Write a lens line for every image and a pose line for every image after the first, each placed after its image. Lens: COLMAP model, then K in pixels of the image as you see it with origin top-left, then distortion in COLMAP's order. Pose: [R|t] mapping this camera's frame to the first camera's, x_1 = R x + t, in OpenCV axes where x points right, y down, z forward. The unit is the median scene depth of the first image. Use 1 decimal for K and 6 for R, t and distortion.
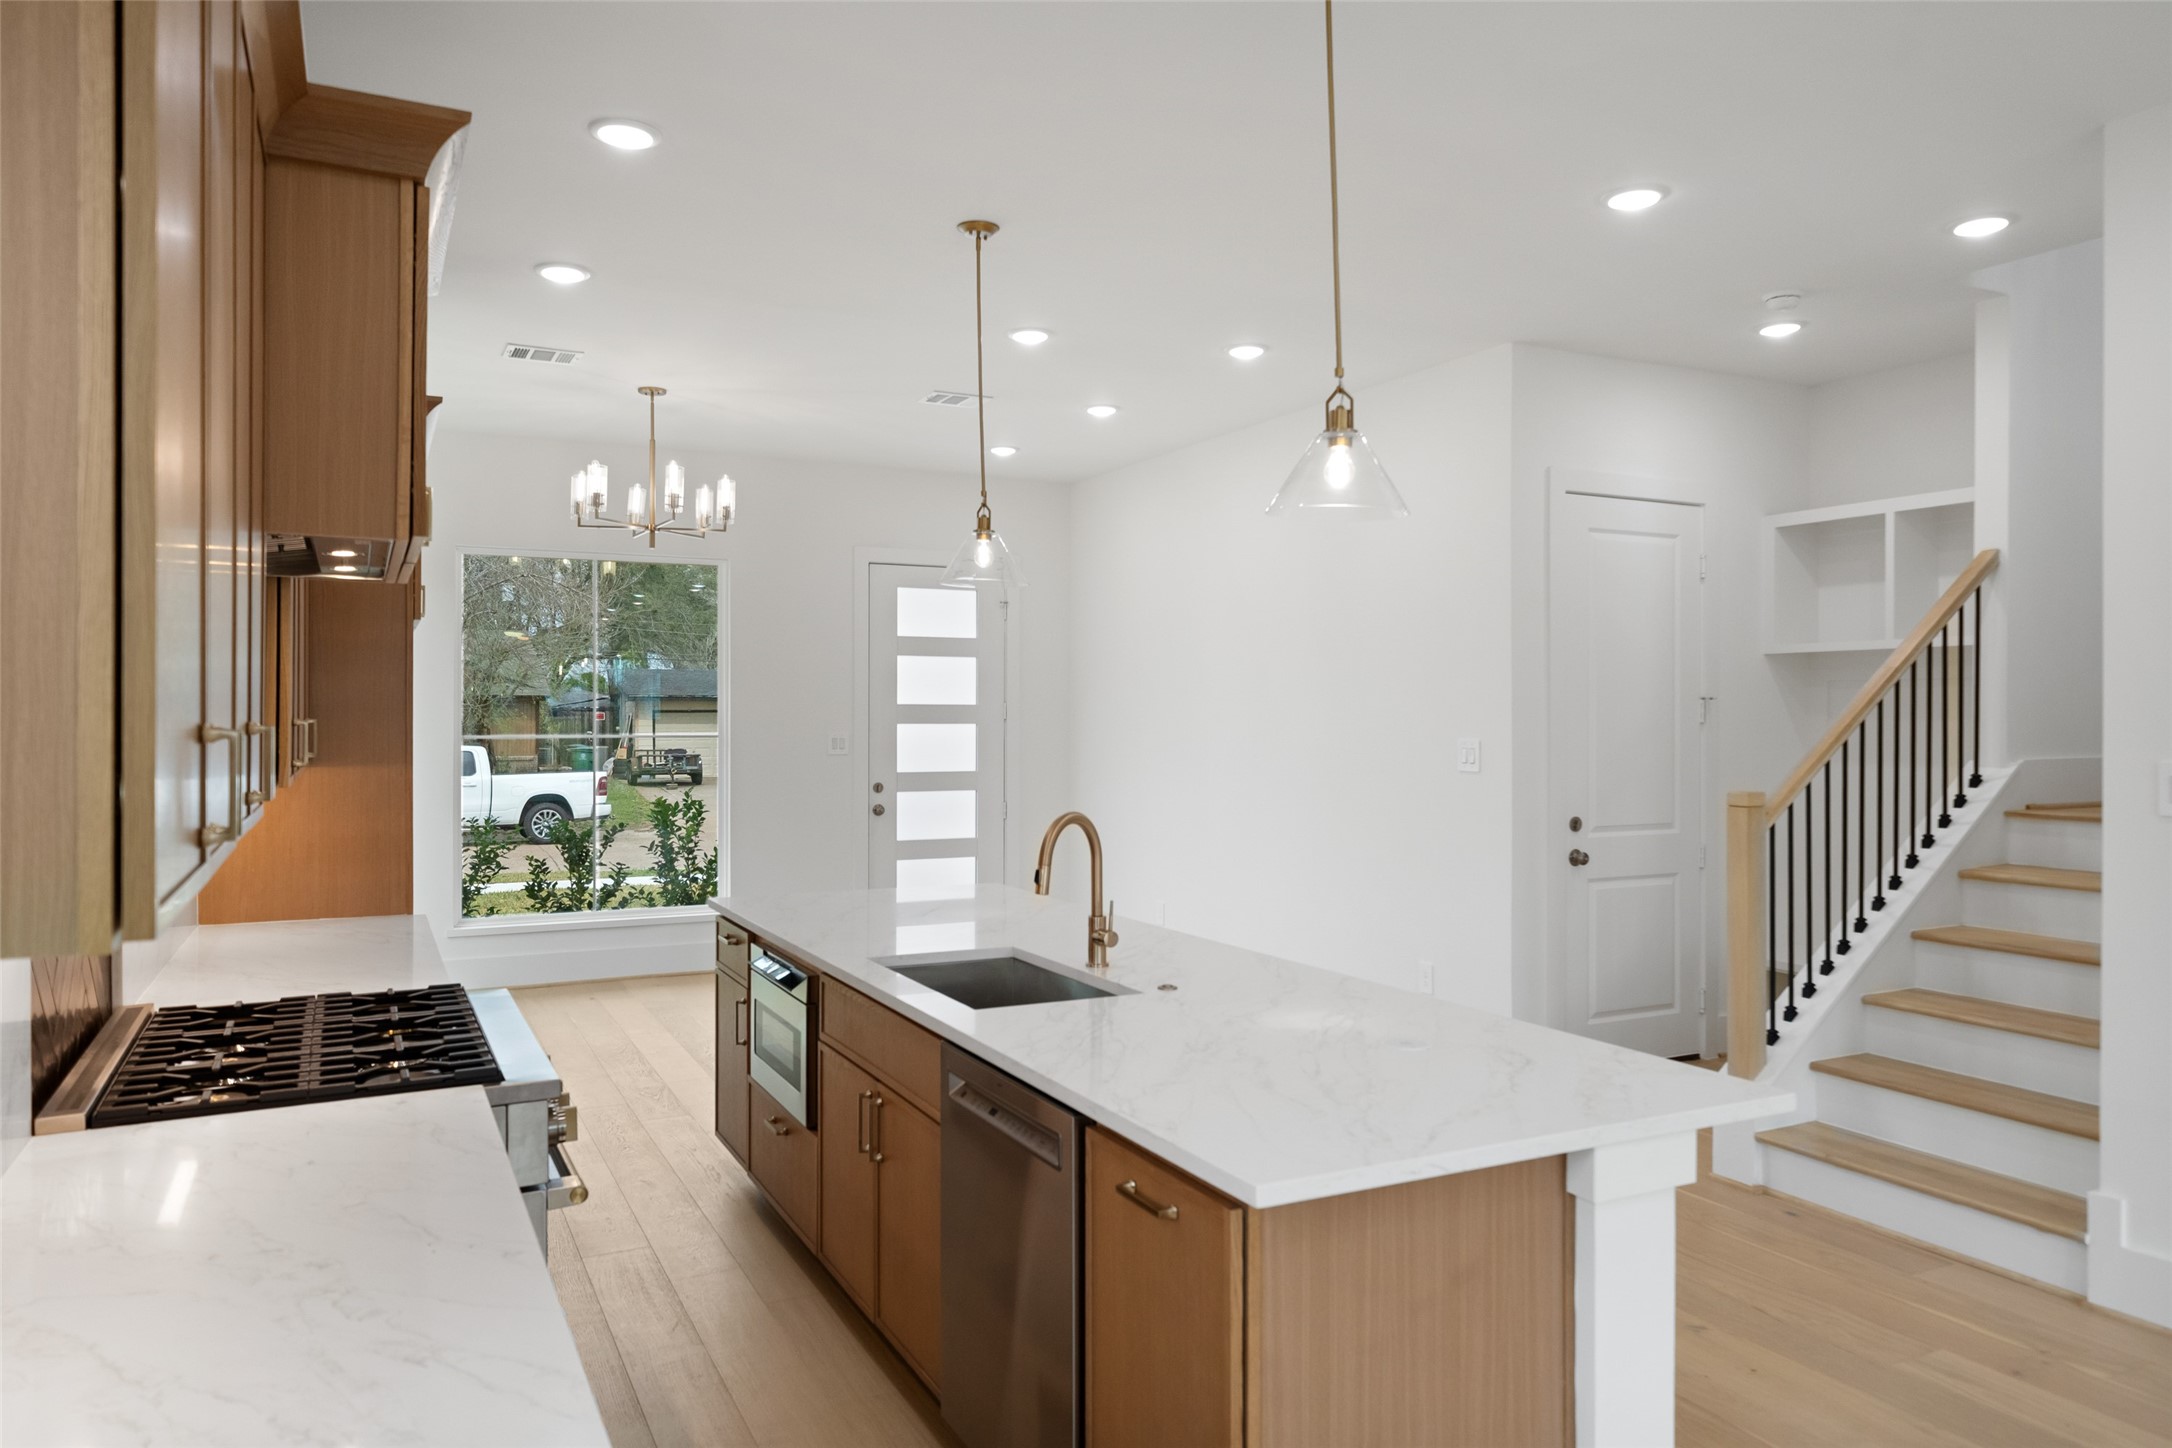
lens RADIAL K [[1439.1, 0, 1086.0], [0, 1439.1, 724.0], [0, 0, 1]] dist [0.000555, 0.003340]
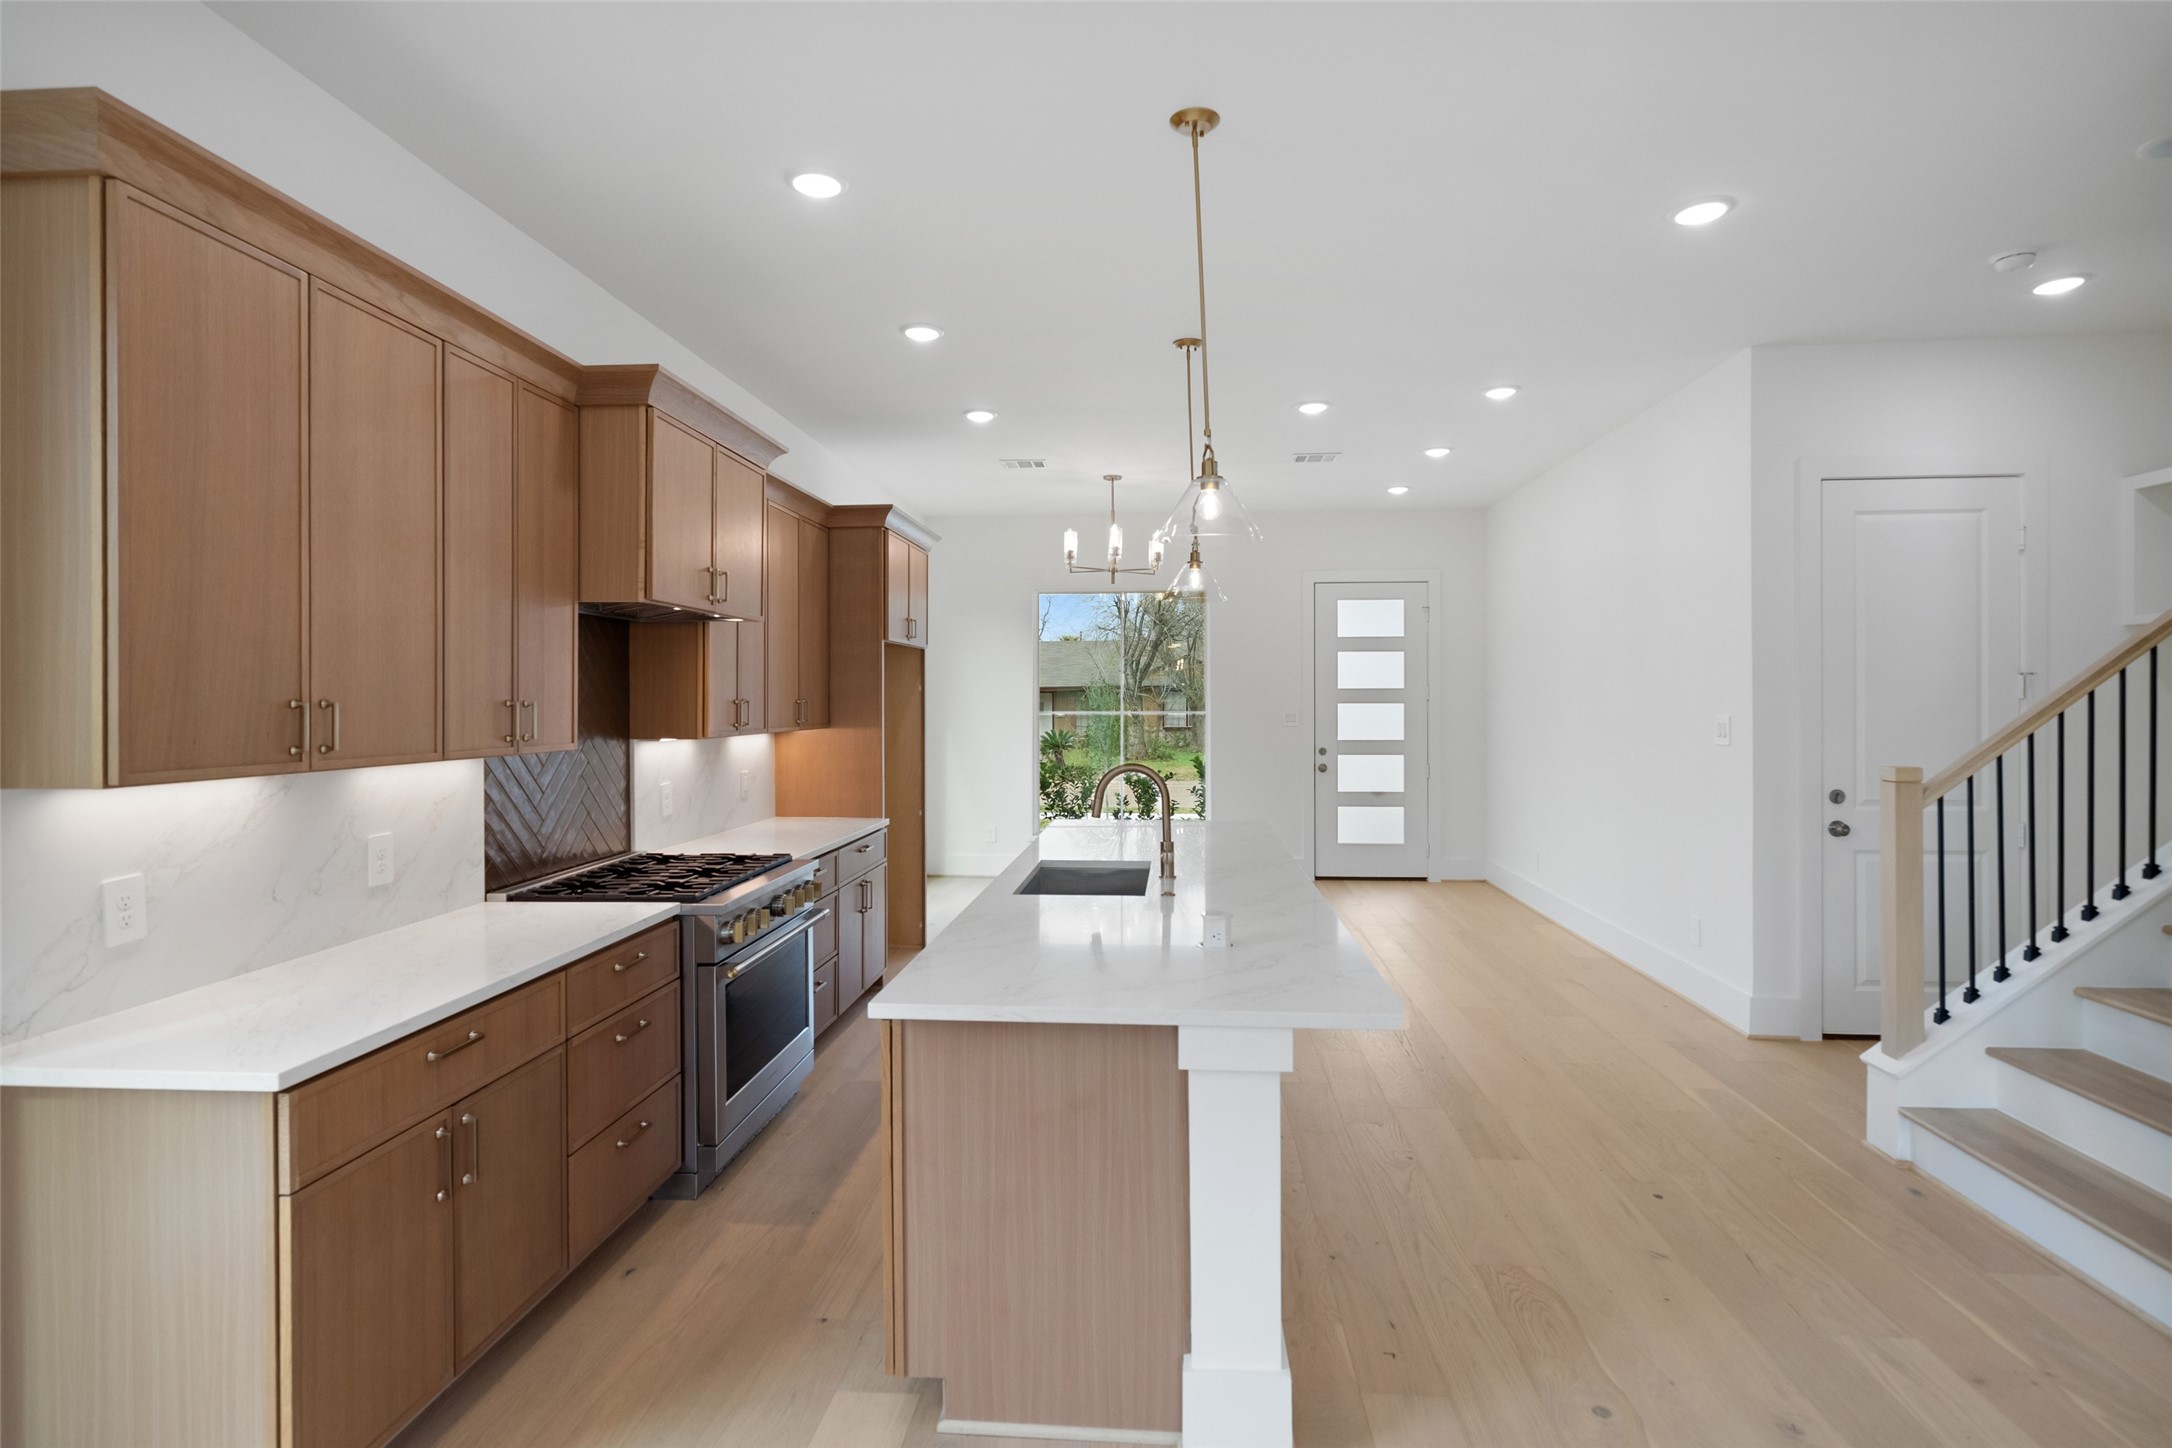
lens RADIAL K [[1082.4, 0, 1087.2], [0, 1082.4, 701.2], [0, 0, 1]] dist [0.003591, 0.002194]
pose [[0.854928, -0.004410, -0.518727, 0.284494], [0.002448, 0.999987, -0.004468, 0.002670], [0.518740, 0.002550, 0.854928, 0.045044]]
